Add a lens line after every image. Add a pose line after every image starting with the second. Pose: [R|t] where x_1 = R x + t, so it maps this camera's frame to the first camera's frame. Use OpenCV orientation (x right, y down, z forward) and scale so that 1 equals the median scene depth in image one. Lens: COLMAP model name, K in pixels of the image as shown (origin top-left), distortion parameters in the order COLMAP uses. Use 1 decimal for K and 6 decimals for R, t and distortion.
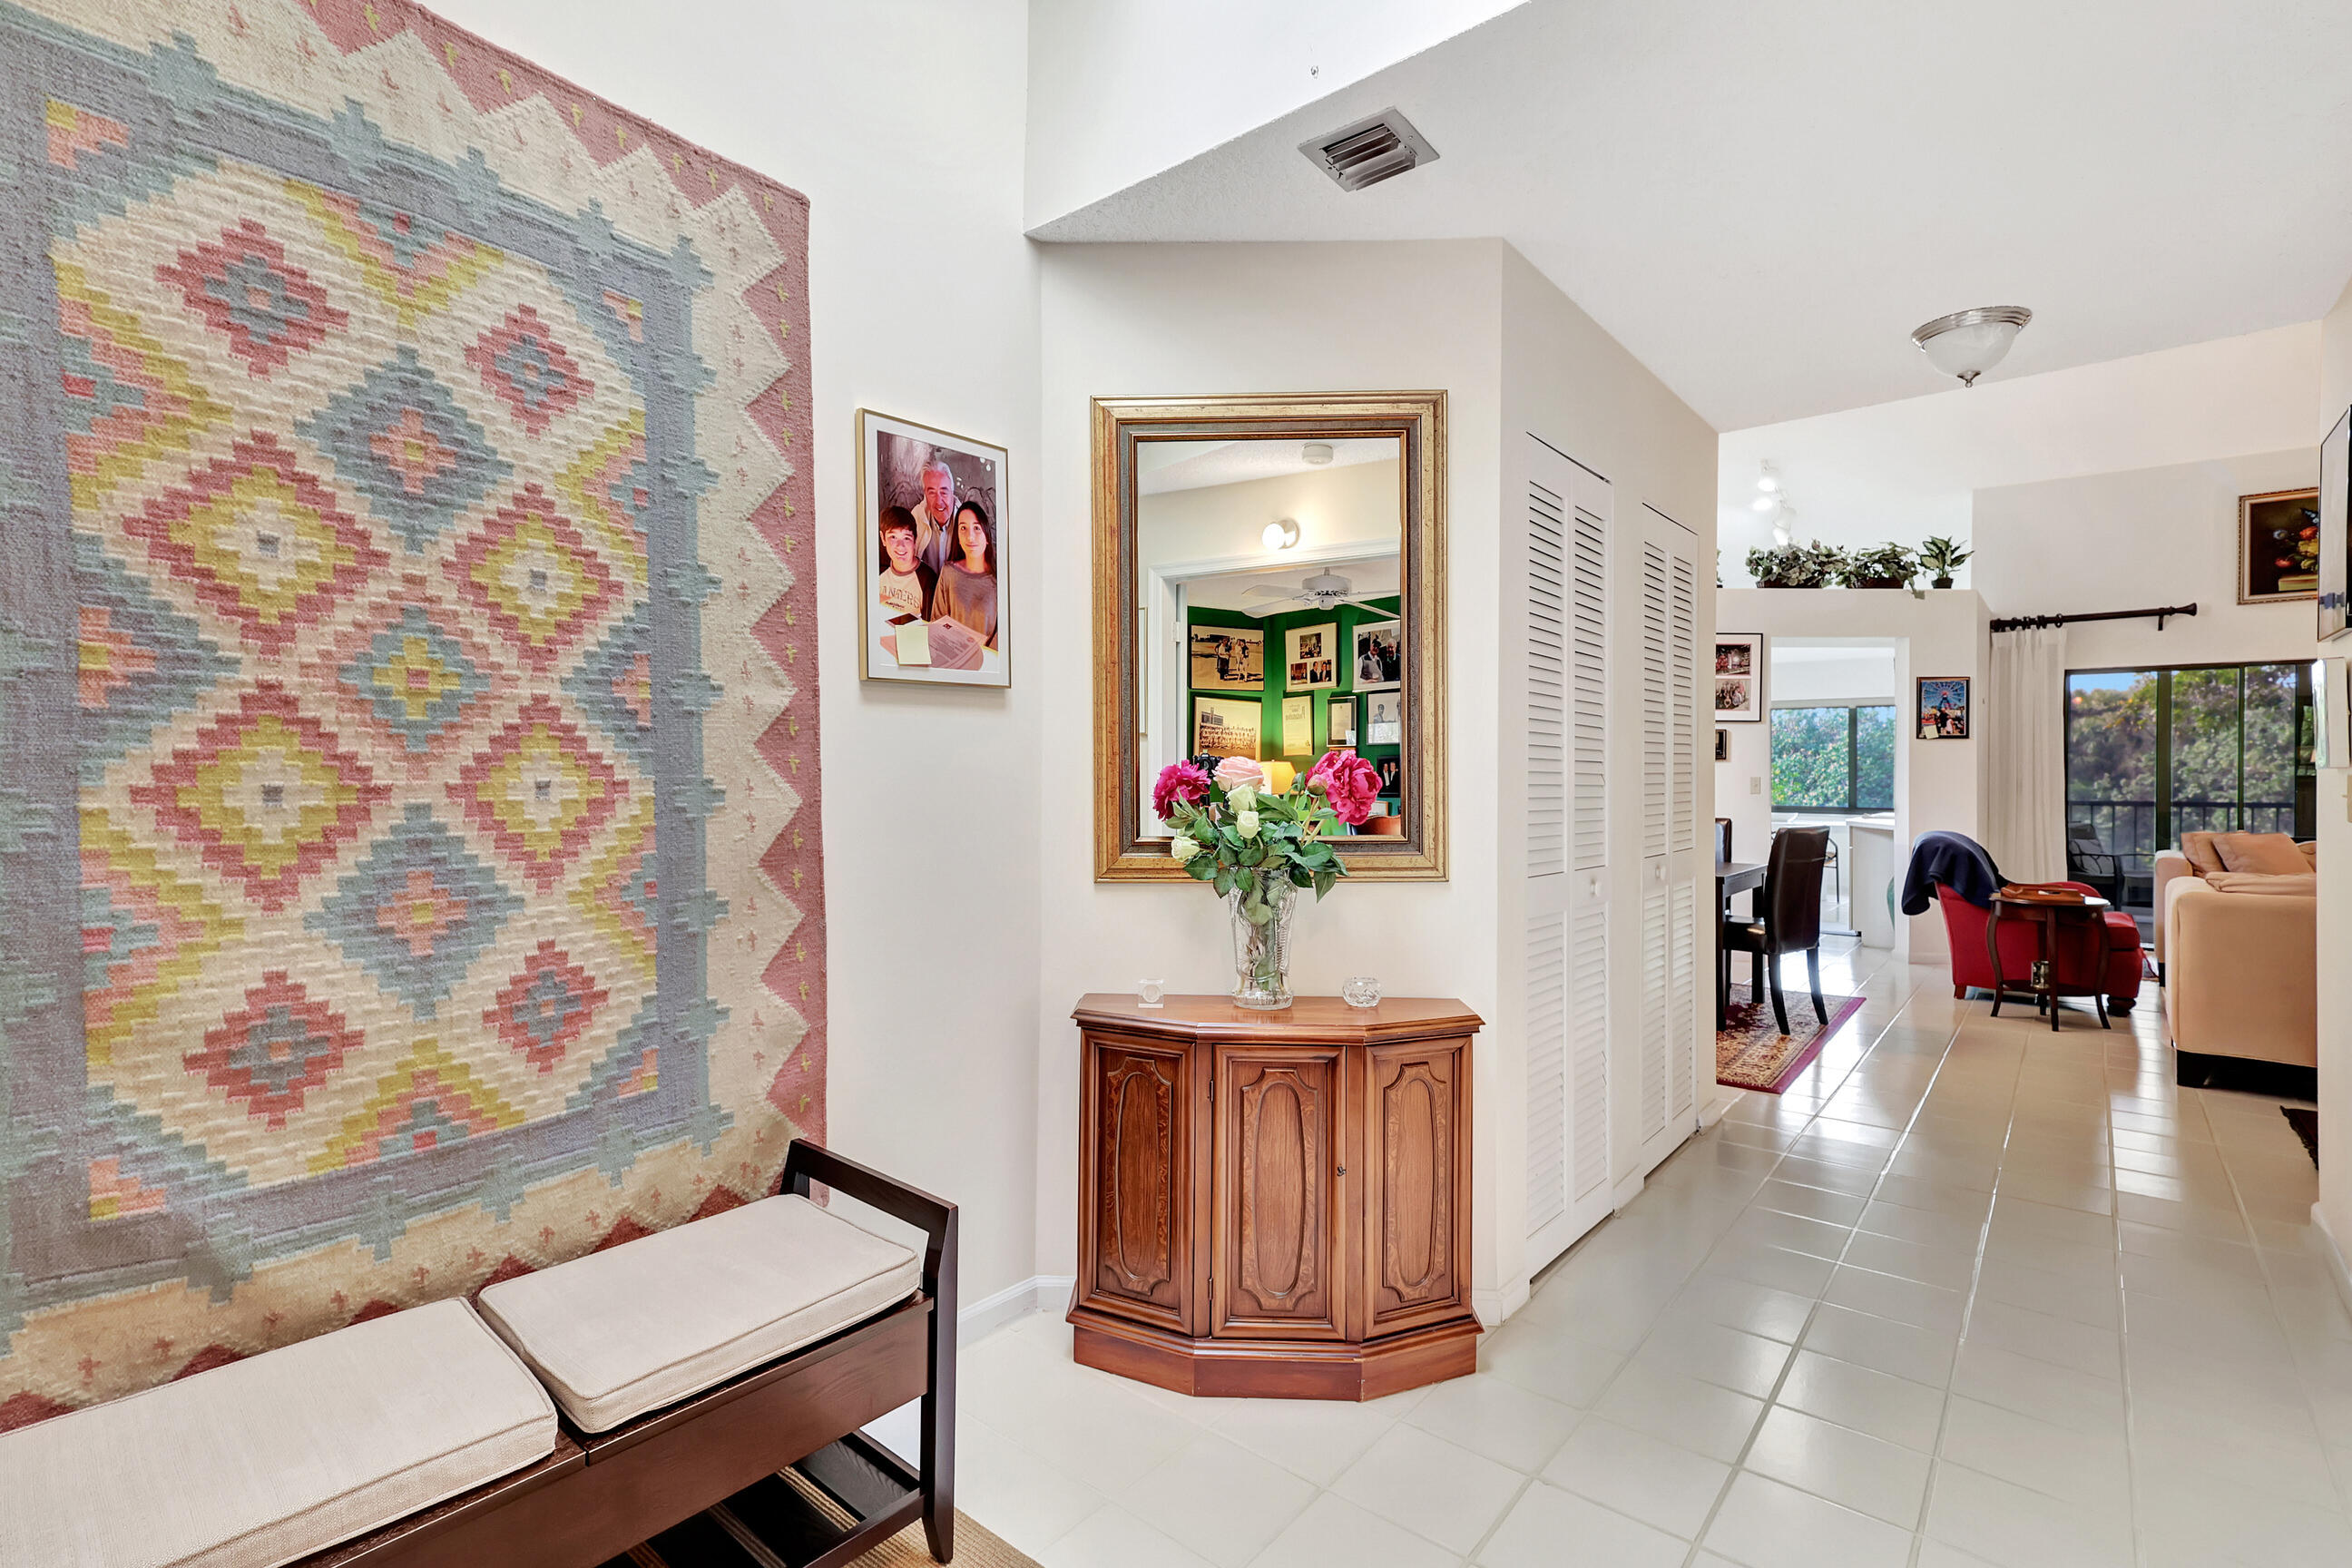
lens RADIAL K [[1078.8, 0, 1107.9], [0, 1078.8, 777.1], [0, 0, 1]] dist [0.007381, 0.001562]
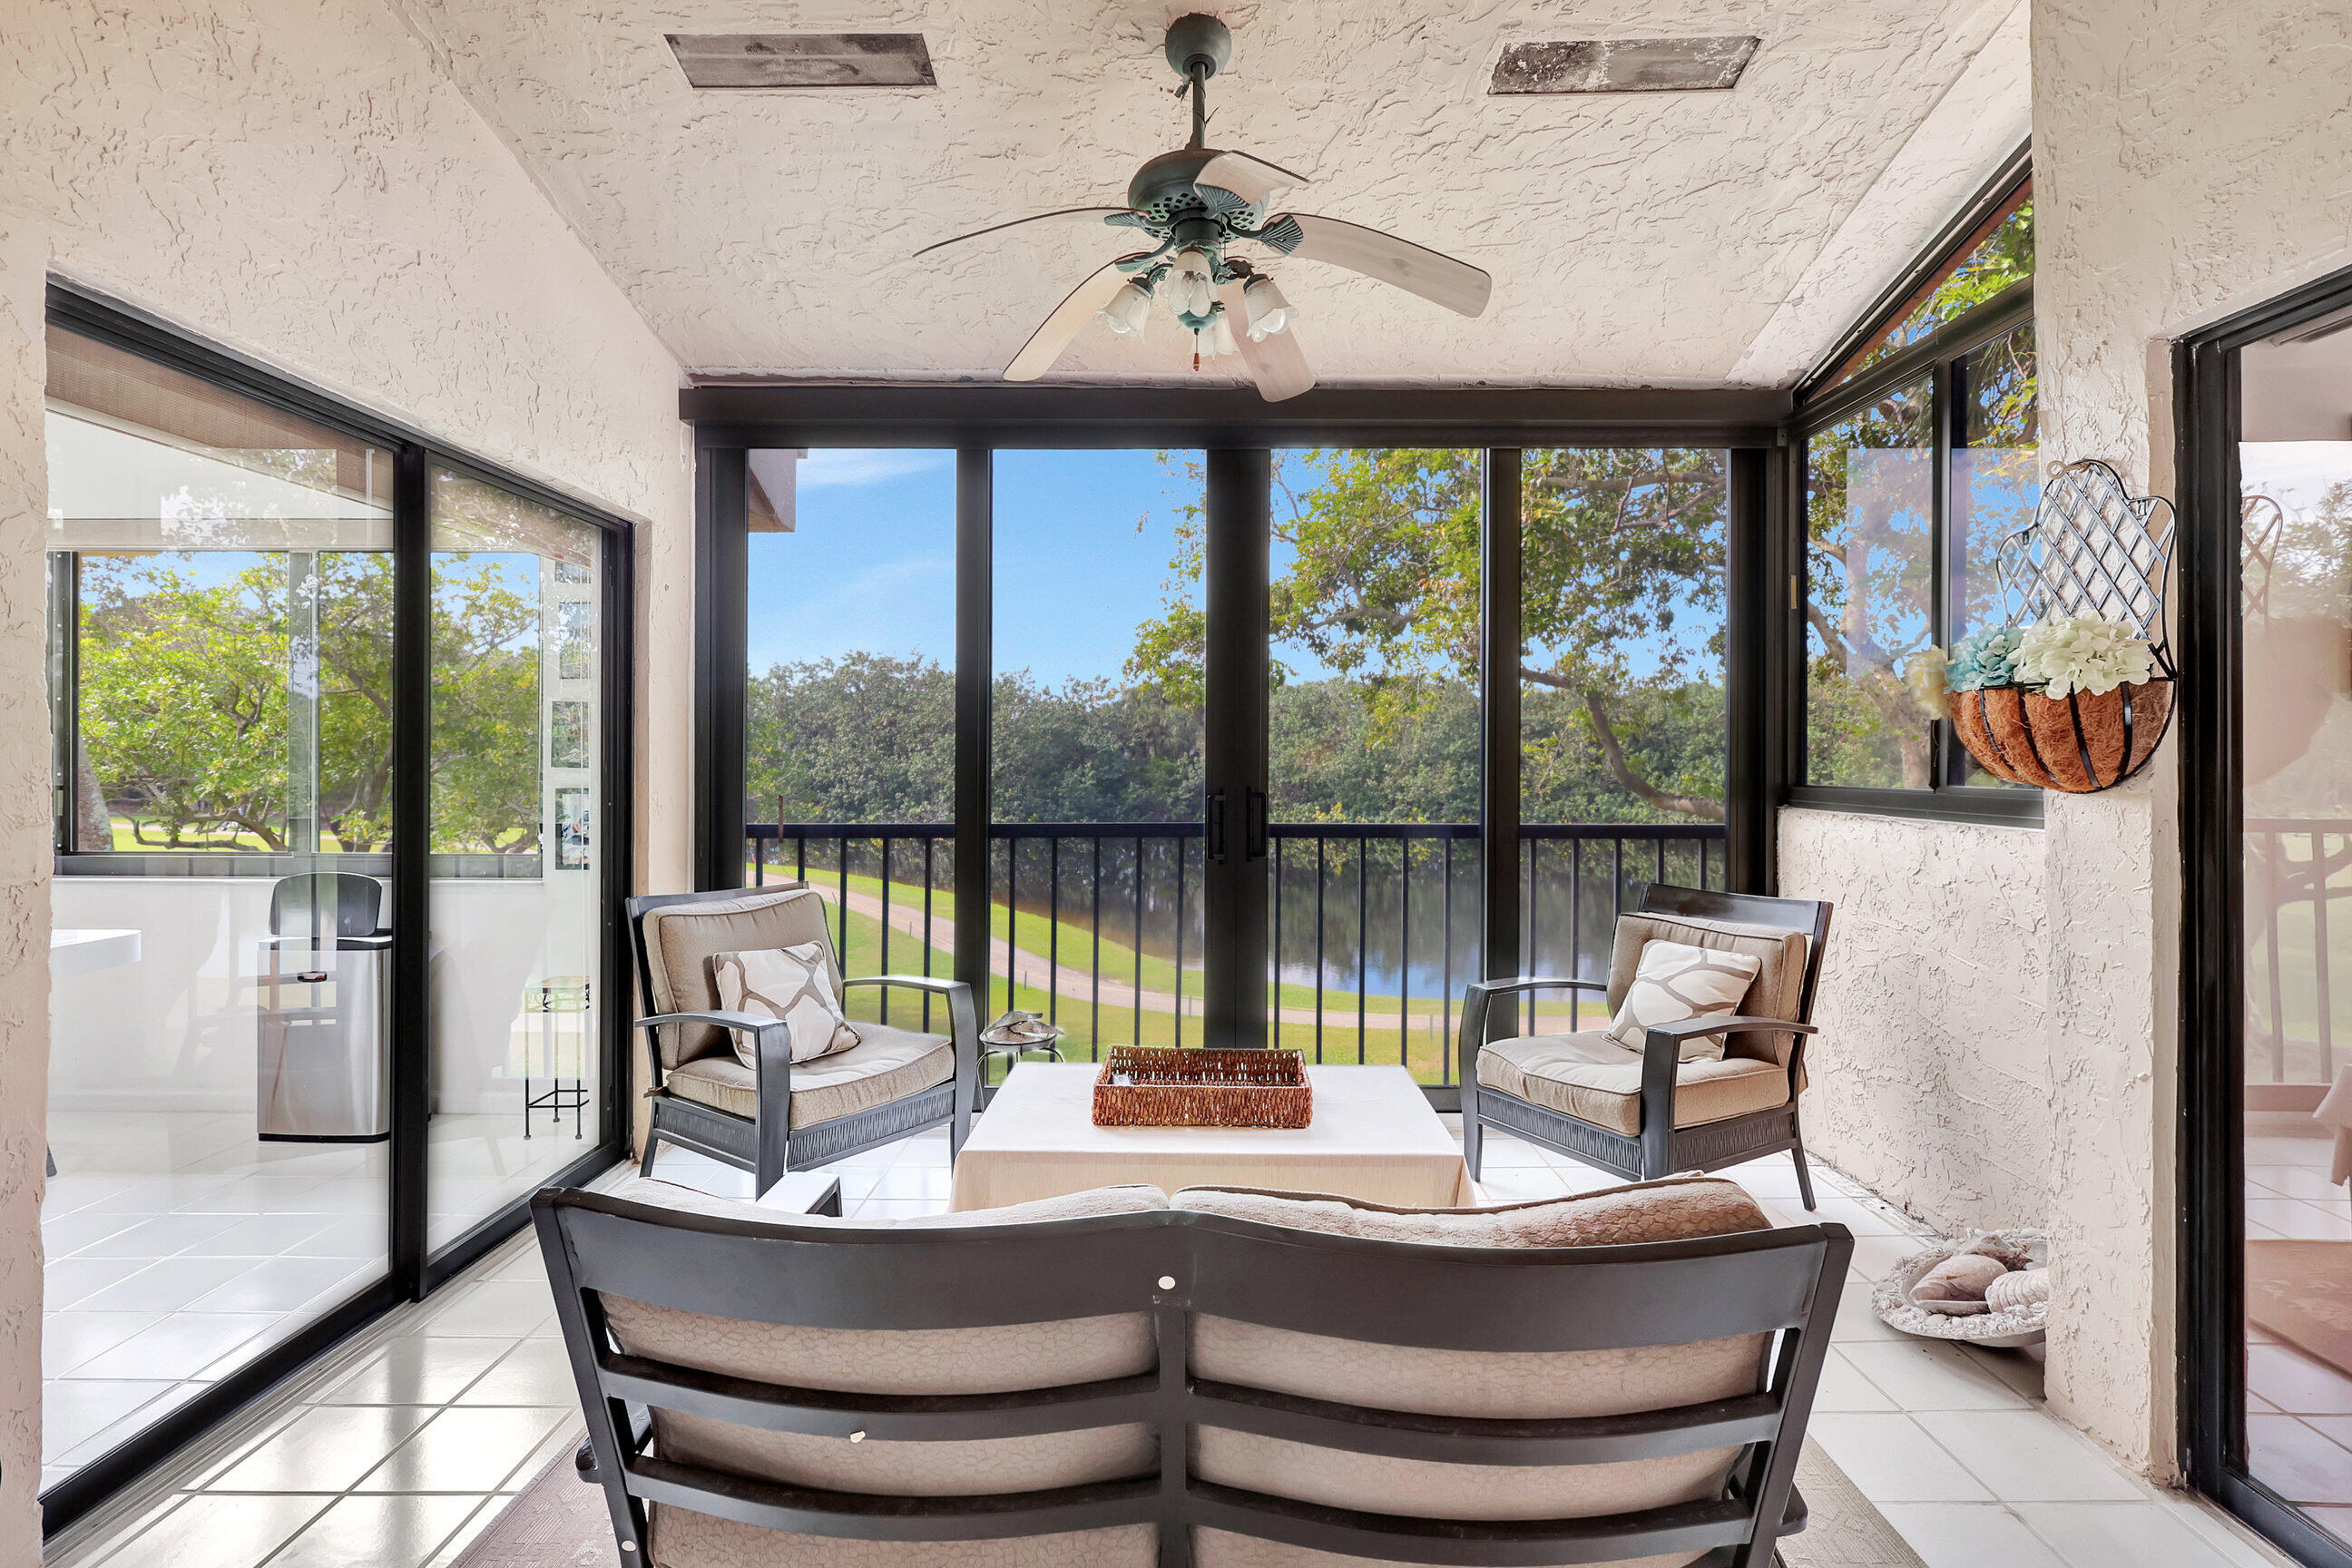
lens RADIAL K [[1078.8, 0, 1215.8], [0, 1078.8, 759.5], [0, 0, 1]] dist [0.007381, 0.001562]
pose [[0.728190, -0.006469, 0.685345, 1.034515], [0.004967, 0.999979, 0.004161, -0.003106], [-0.685357, 0.000374, 0.728207, 0.900981]]
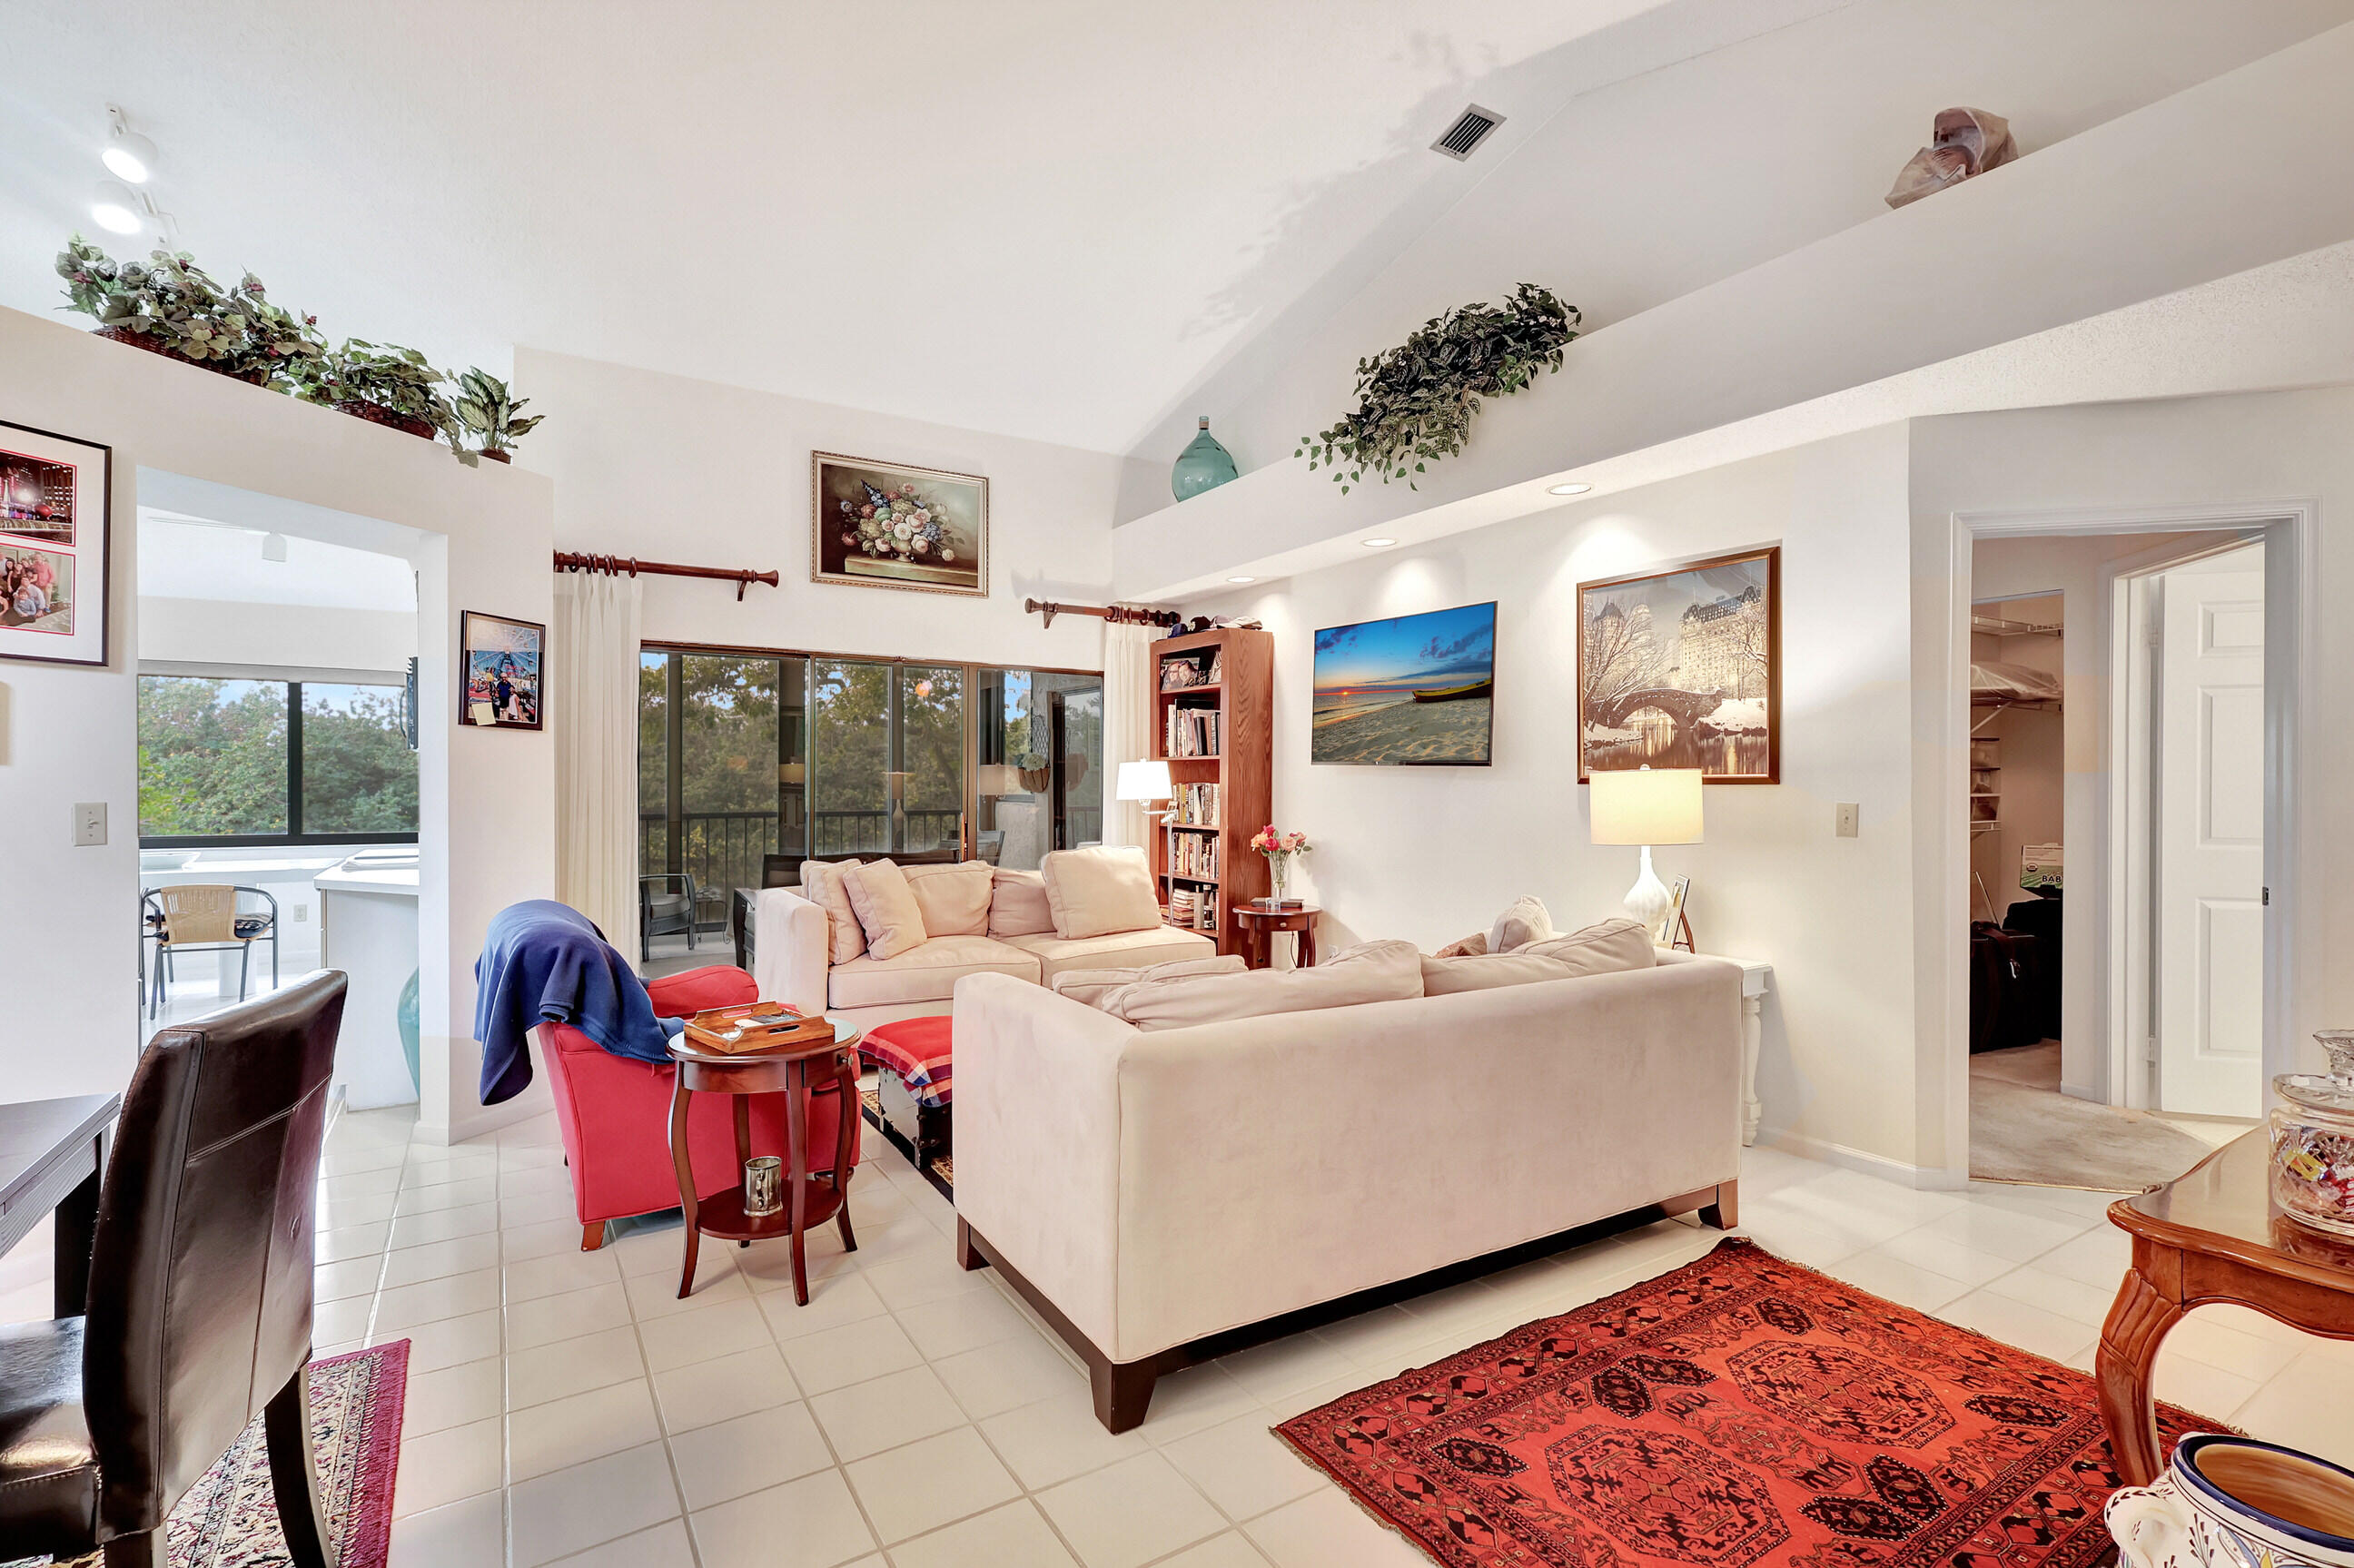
lens RADIAL K [[1079.6, 0, 1190.2], [0, 1079.6, 782.6], [0, 0, 1]] dist [0.007381, 0.001562]
pose [[0.256485, -0.004530, 0.966538, 0.310126], [0.001454, 0.999990, 0.004301, -0.008732], [-0.966547, 0.000303, 0.256489, 0.499121]]
